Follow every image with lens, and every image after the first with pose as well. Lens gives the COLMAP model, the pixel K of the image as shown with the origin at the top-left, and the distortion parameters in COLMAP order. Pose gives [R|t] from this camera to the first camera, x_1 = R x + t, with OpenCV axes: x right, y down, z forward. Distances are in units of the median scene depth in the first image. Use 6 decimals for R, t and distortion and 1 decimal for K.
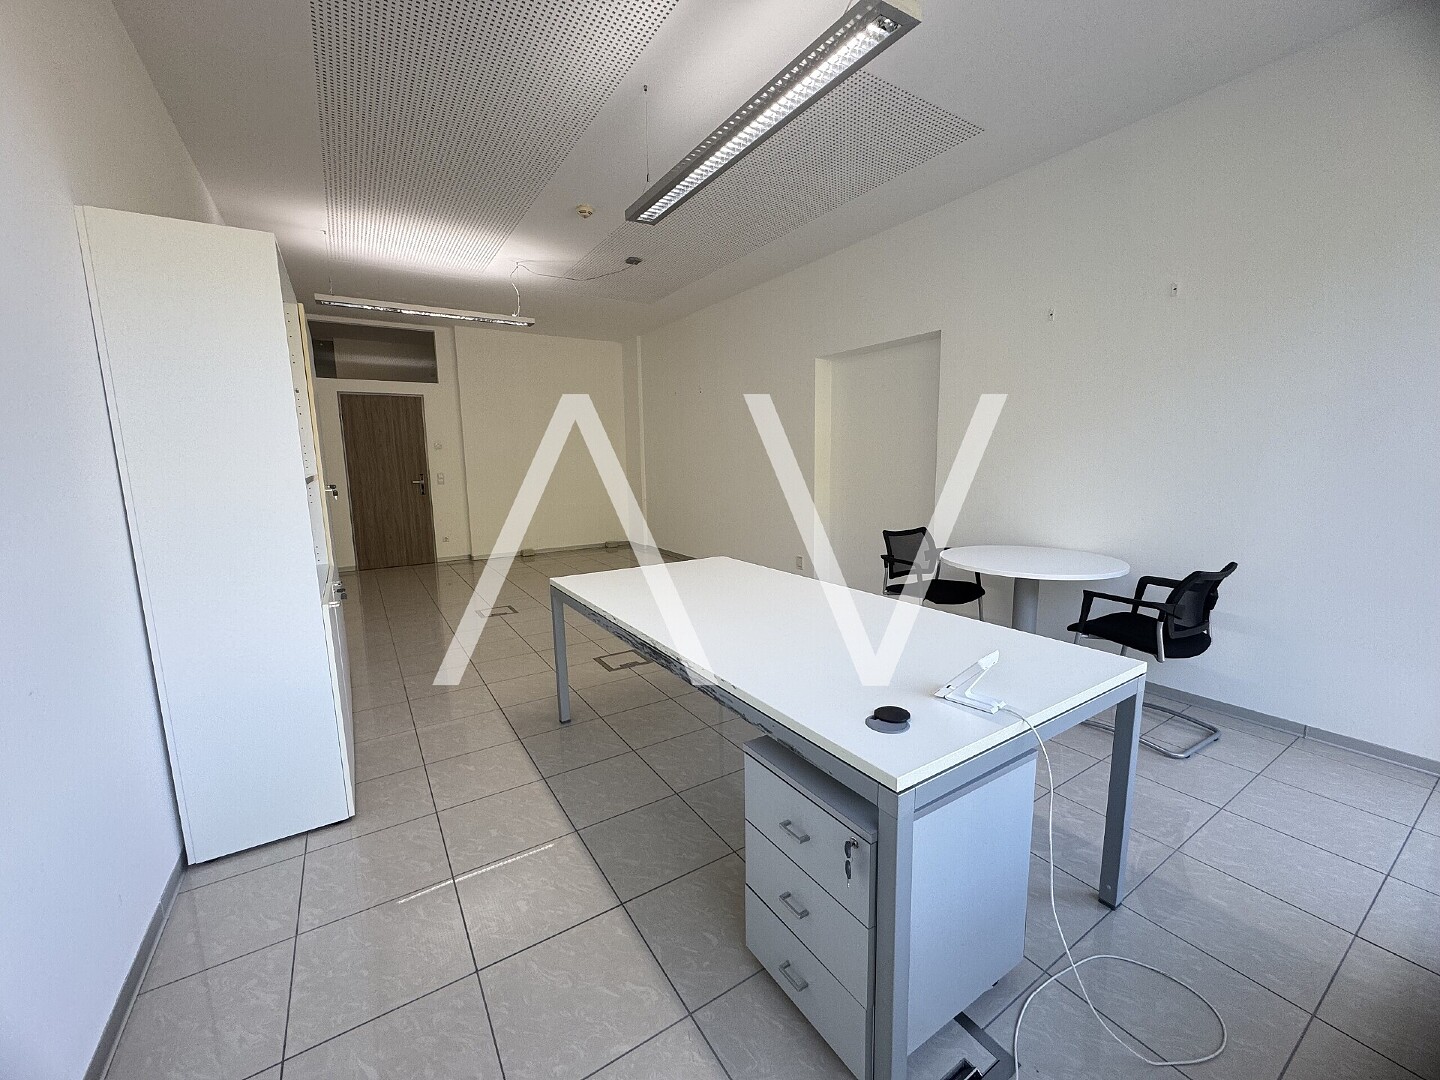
lens RADIAL K [[575.4, 0, 718.2], [0, 575.4, 539.4], [0, 0, 1]] dist [-0.001208, -0.000202]
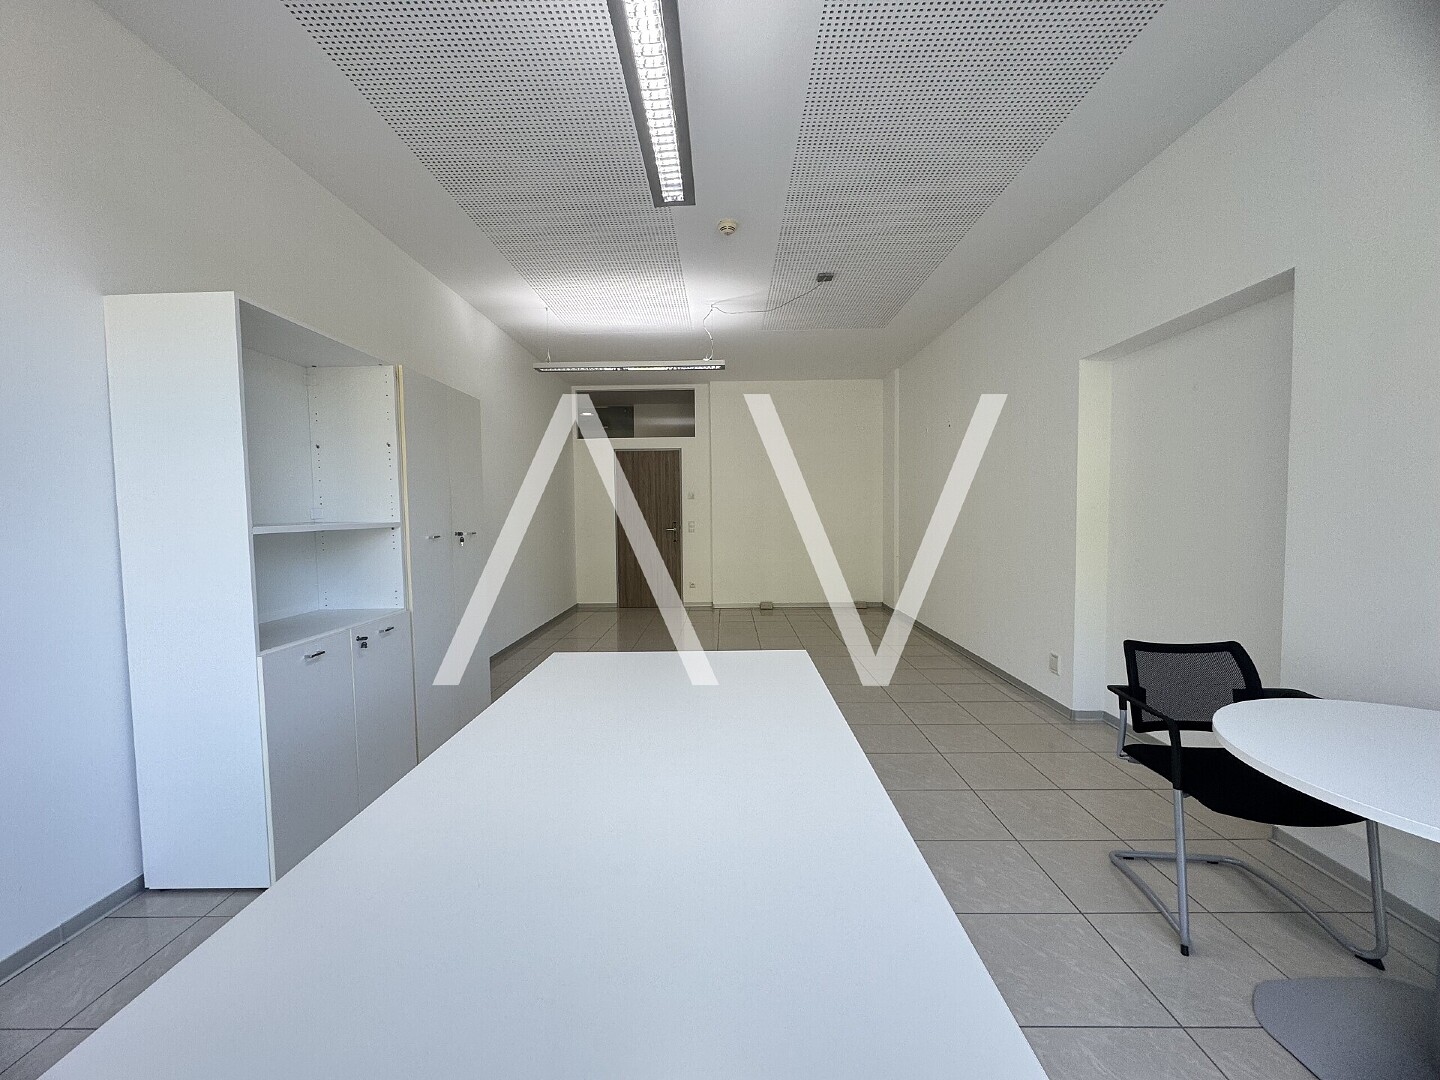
lens RADIAL K [[575.4, 0, 718.2], [0, 575.4, 539.4], [0, 0, 1]] dist [-0.001208, -0.000202]
pose [[0.836020, 0.032153, -0.547756, 0.195666], [-0.078559, 0.995011, -0.061496, -0.034644], [0.543046, 0.094443, 0.834375, 0.240319]]
